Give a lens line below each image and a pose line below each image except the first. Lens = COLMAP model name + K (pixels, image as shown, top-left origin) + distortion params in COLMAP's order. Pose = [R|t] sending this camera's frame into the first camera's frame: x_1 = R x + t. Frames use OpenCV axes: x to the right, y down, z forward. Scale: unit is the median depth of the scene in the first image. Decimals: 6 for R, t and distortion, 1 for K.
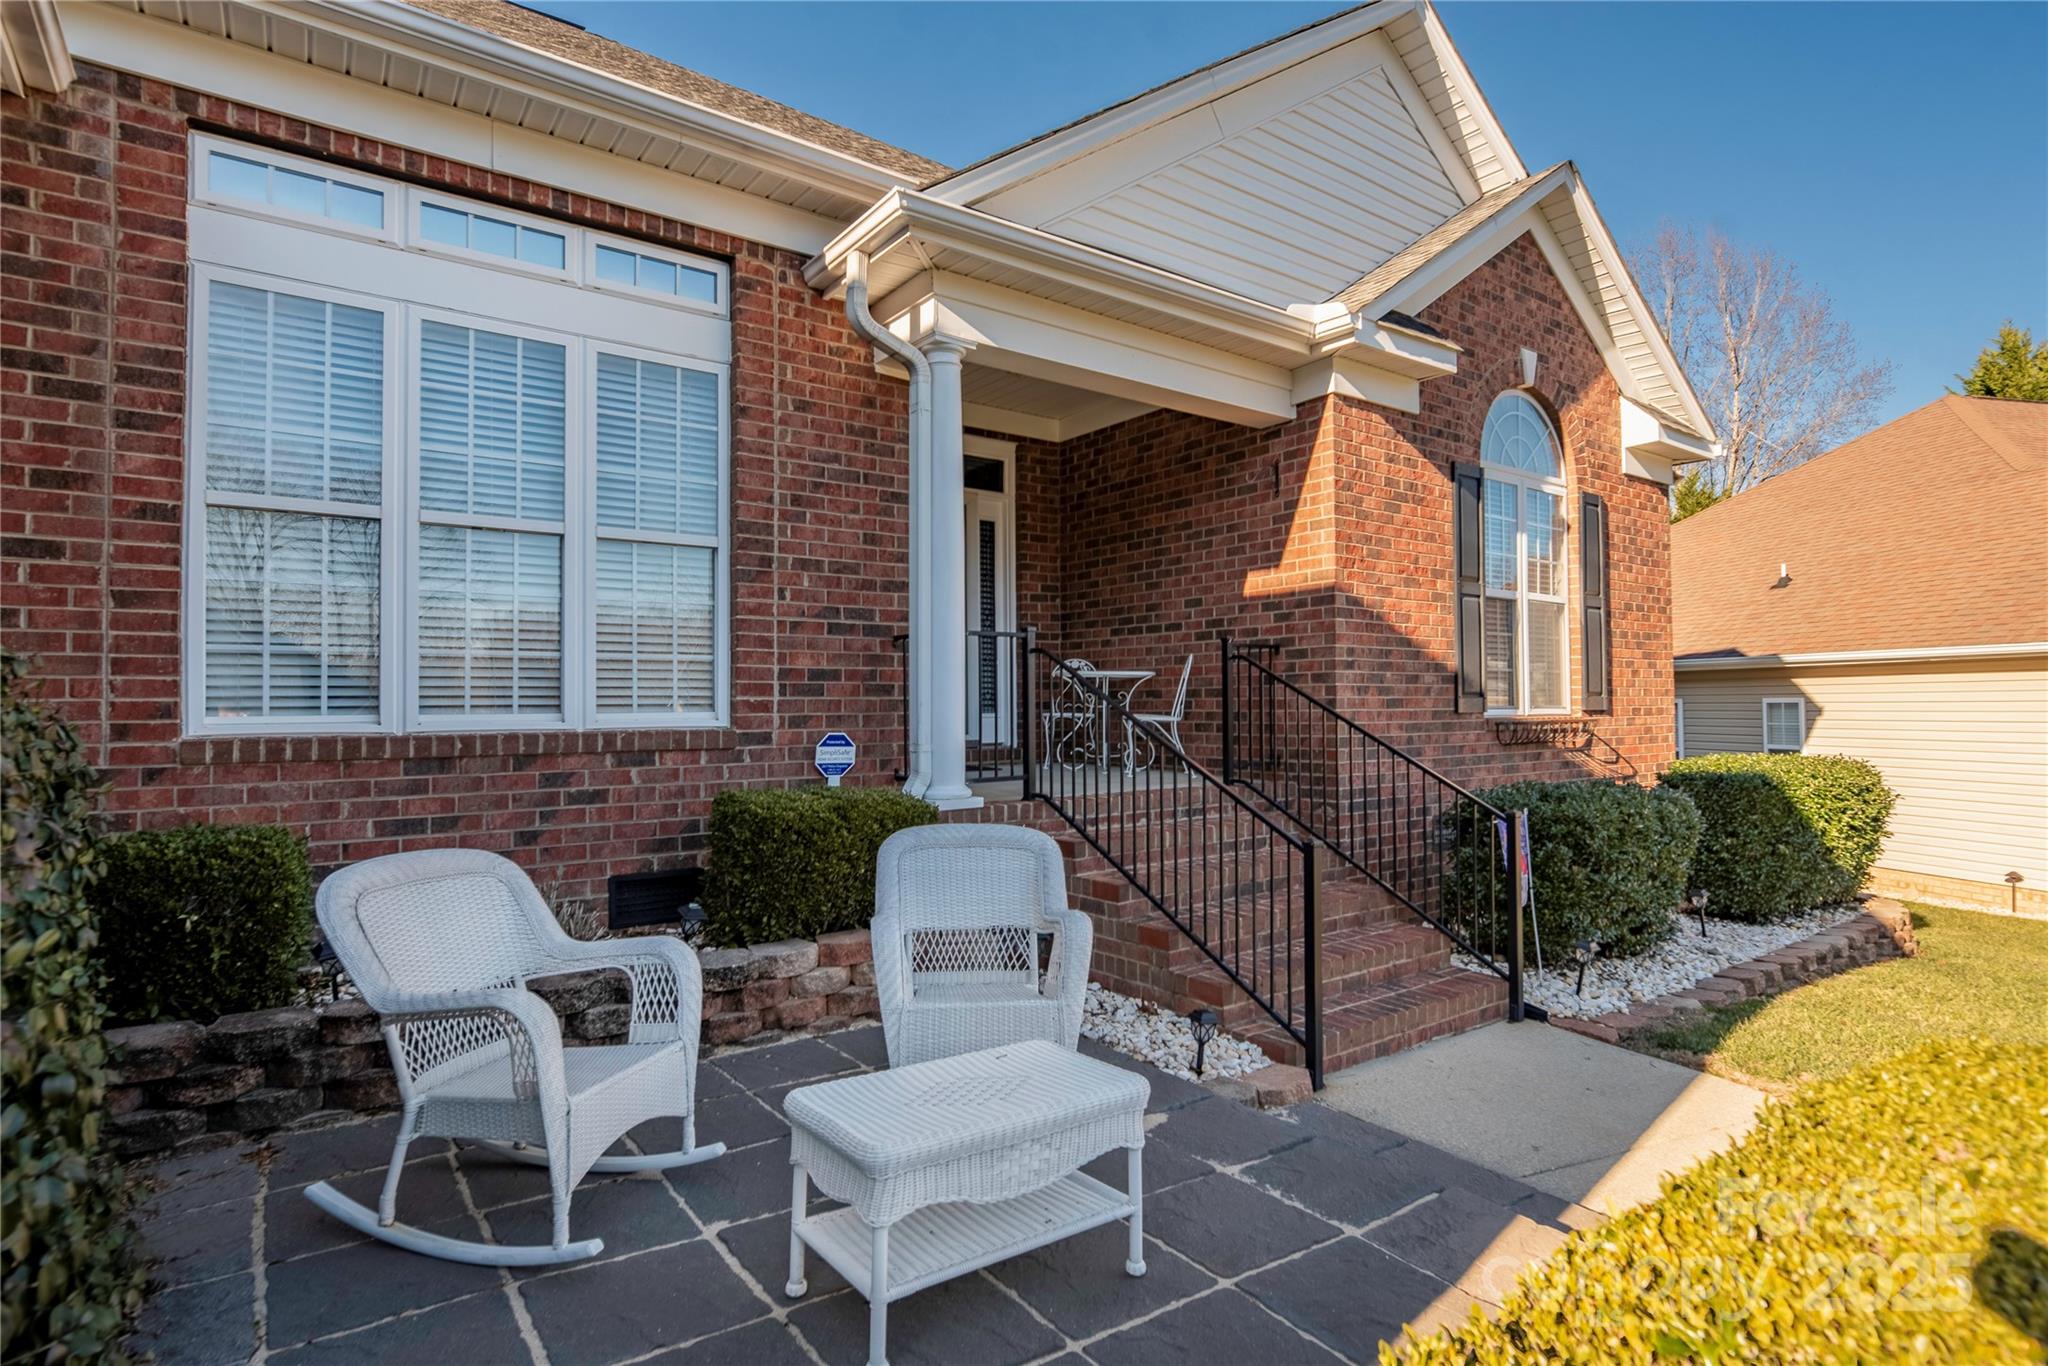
lens RADIAL K [[1016.3, 0, 1065.4], [0, 1016.3, 676.5], [0, 0, 1]] dist [0.002665, -0.001340]
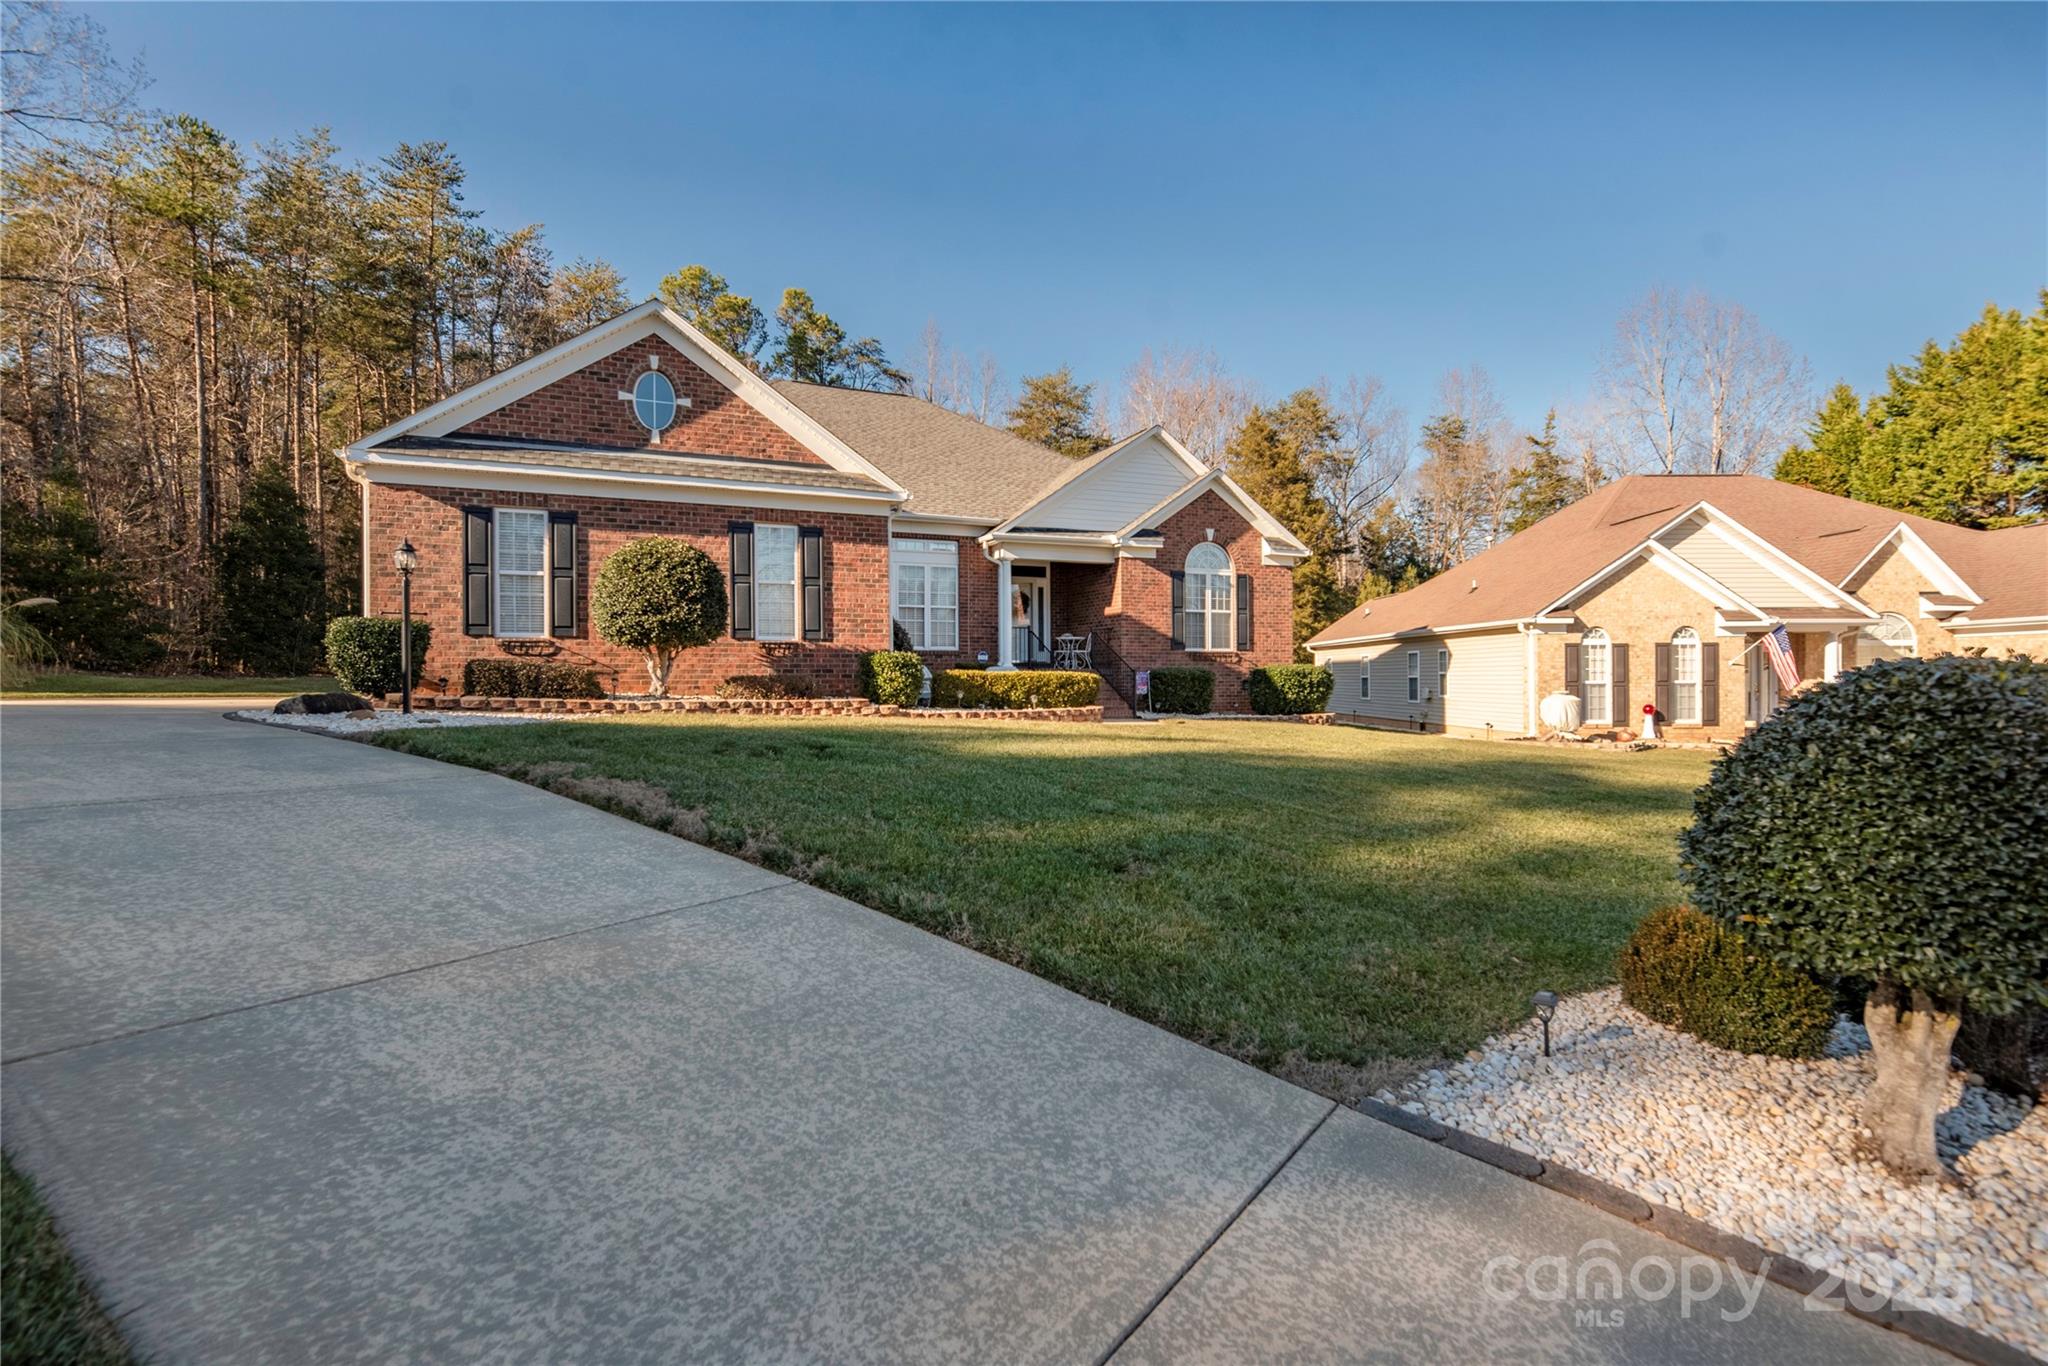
lens RADIAL K [[987.9, 0, 1040.3], [0, 987.9, 667.3], [0, 0, 1]] dist [-0.002144, 0.000580]
pose [[0.977387, 0.000258, -0.211457, 0.872466], [0.004210, 0.999777, 0.020680, 0.036627], [0.211415, -0.021103, 0.977169, -2.937634]]
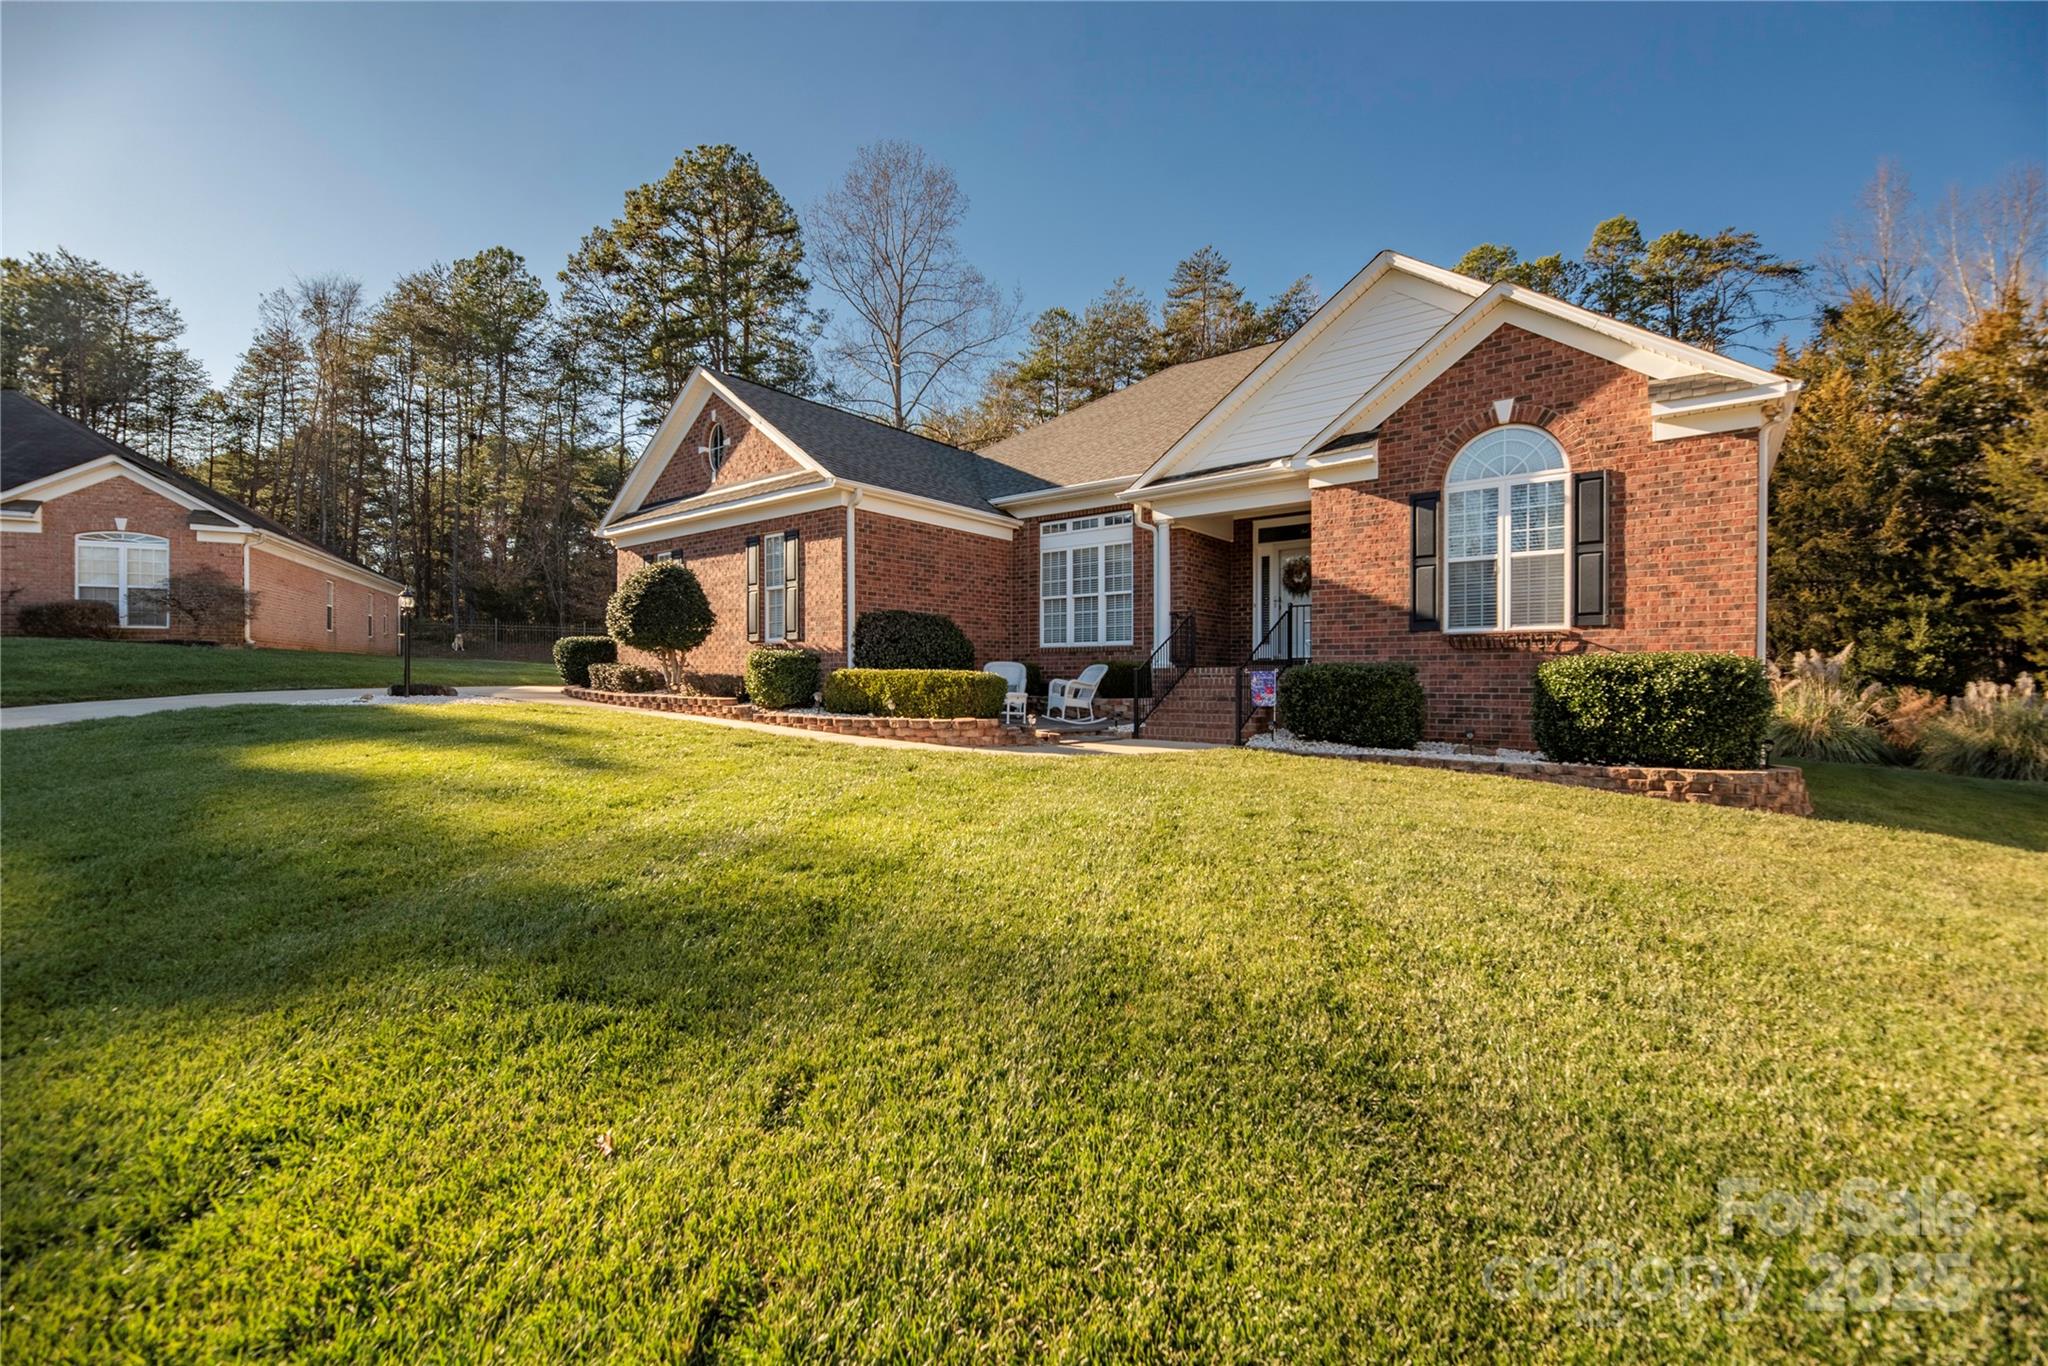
lens RADIAL K [[857.2, 0, 1014.7], [0, 857.2, 679.0], [0, 0, 1]] dist [-0.001018, -0.002473]
pose [[0.245291, 0.006365, -0.969429, 2.340546], [0.023763, 0.999639, 0.012575, 0.116507], [0.969158, -0.026121, 0.245051, -0.110526]]
